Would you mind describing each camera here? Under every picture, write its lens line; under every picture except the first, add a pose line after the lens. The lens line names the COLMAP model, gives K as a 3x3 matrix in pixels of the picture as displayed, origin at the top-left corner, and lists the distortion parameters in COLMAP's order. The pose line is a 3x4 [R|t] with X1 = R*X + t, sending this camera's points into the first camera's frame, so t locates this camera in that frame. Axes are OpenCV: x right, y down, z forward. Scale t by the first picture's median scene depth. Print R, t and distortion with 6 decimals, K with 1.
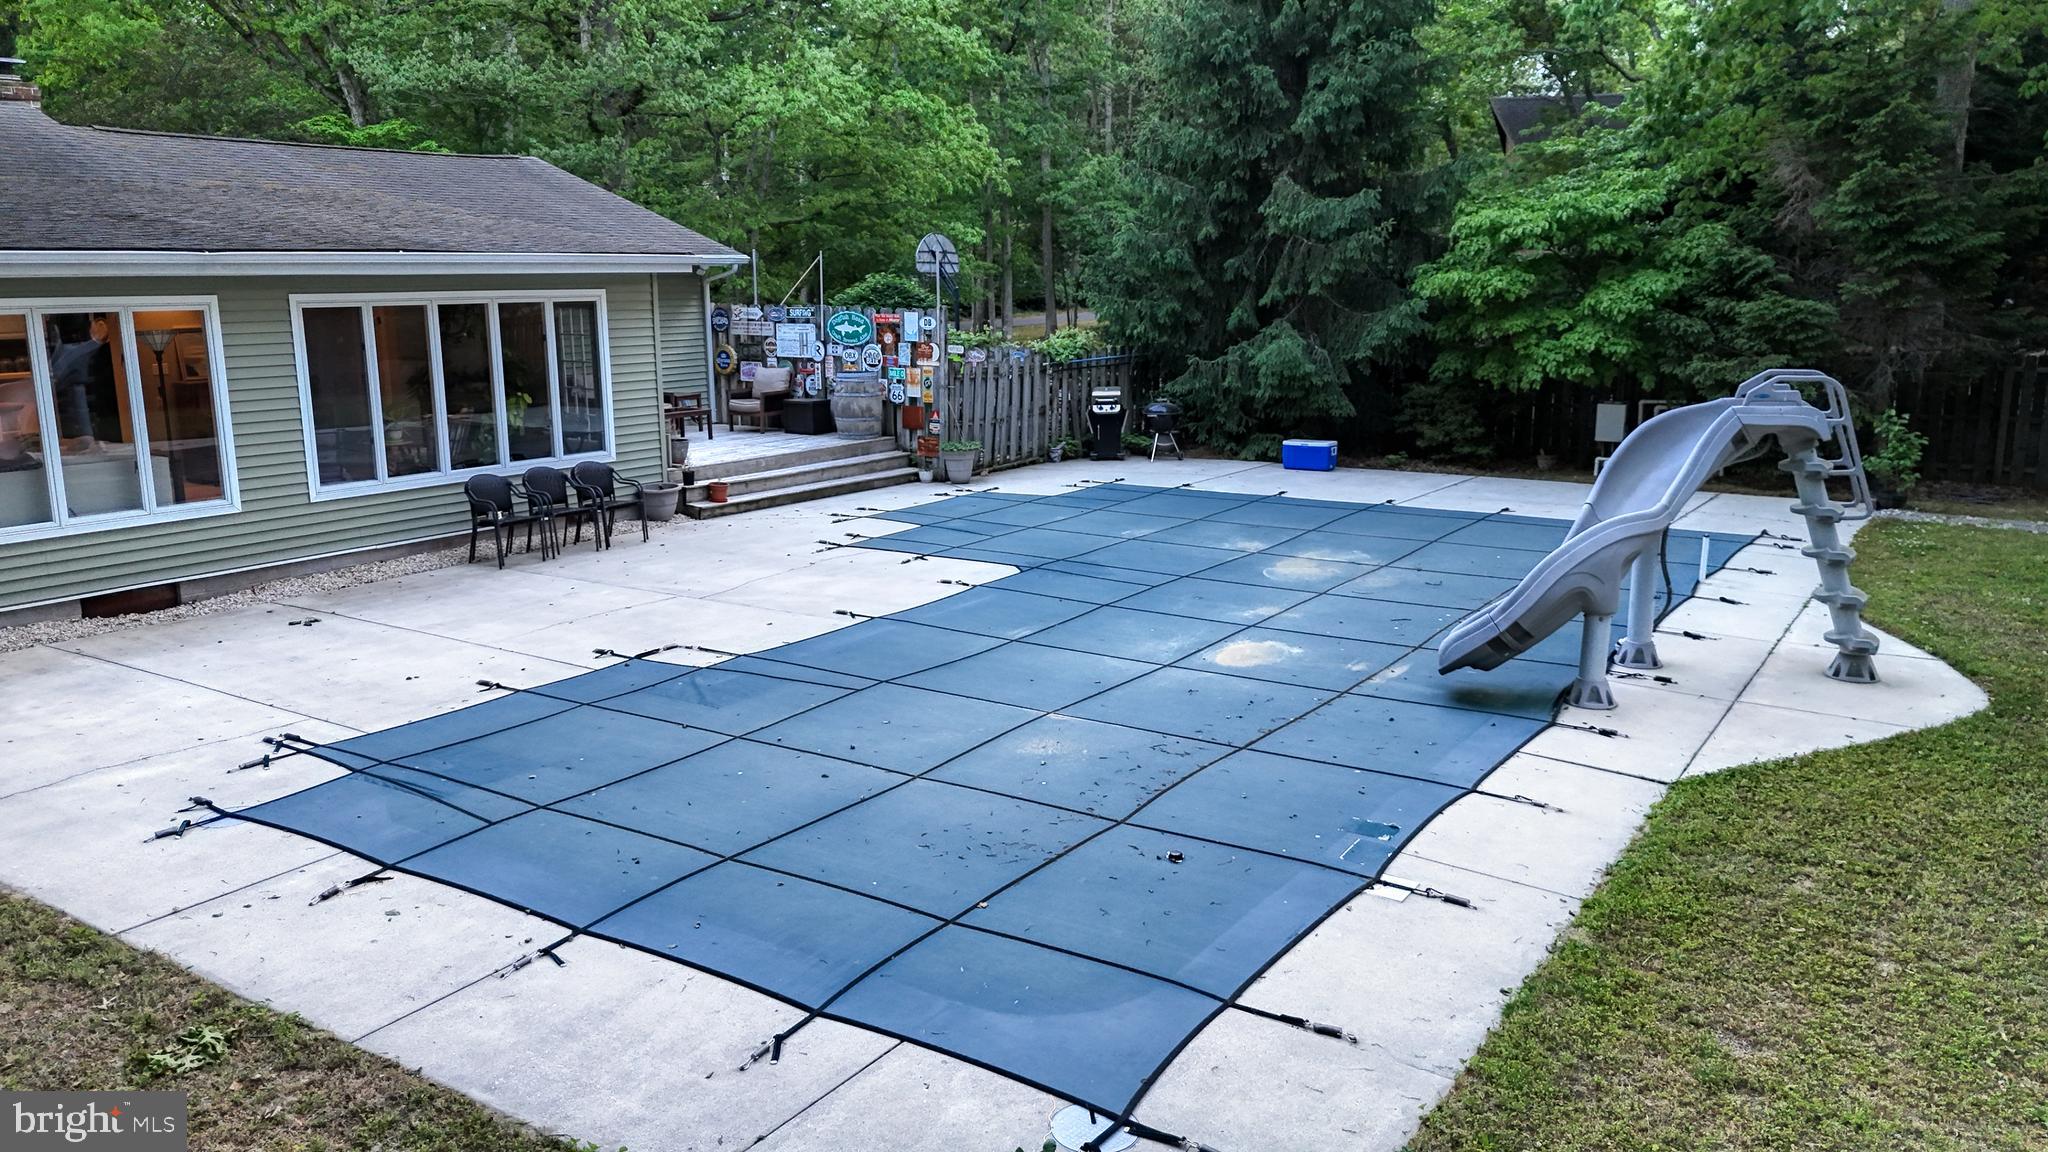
lens RADIAL K [[1508.5, 0, 1024.0], [0, 1508.5, 576.0], [0, 0, 1]] dist [0.096151, -0.117082]
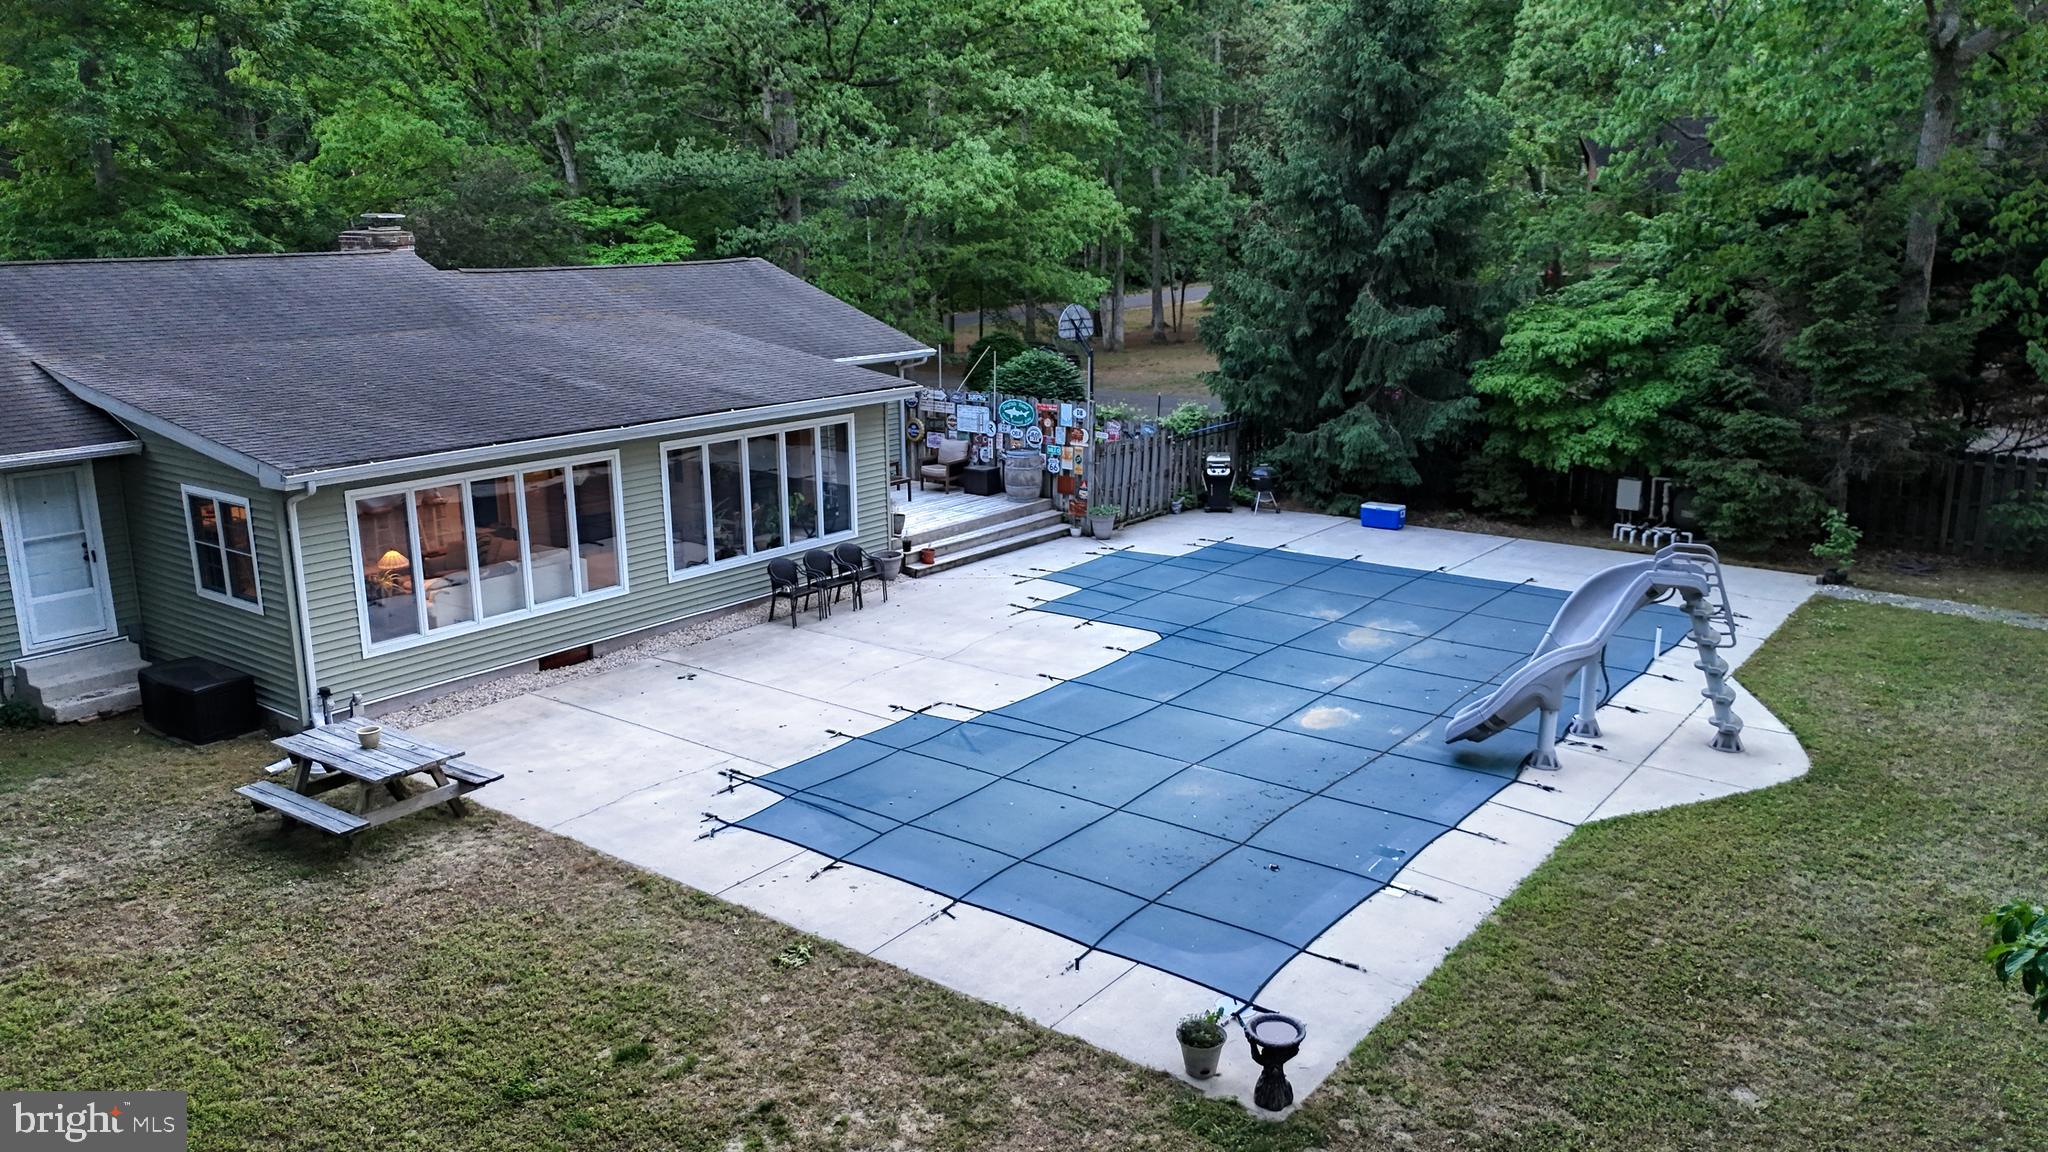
lens RADIAL K [[1508.5, 0, 1024.0], [0, 1508.5, 576.0], [0, 0, 1]] dist [0.096151, -0.117082]
pose [[0.998117, 0.013591, -0.059821, -0.045000], [-0.011226, 0.999149, 0.039691, -0.109944], [0.060310, -0.038944, 0.997420, -0.382889]]
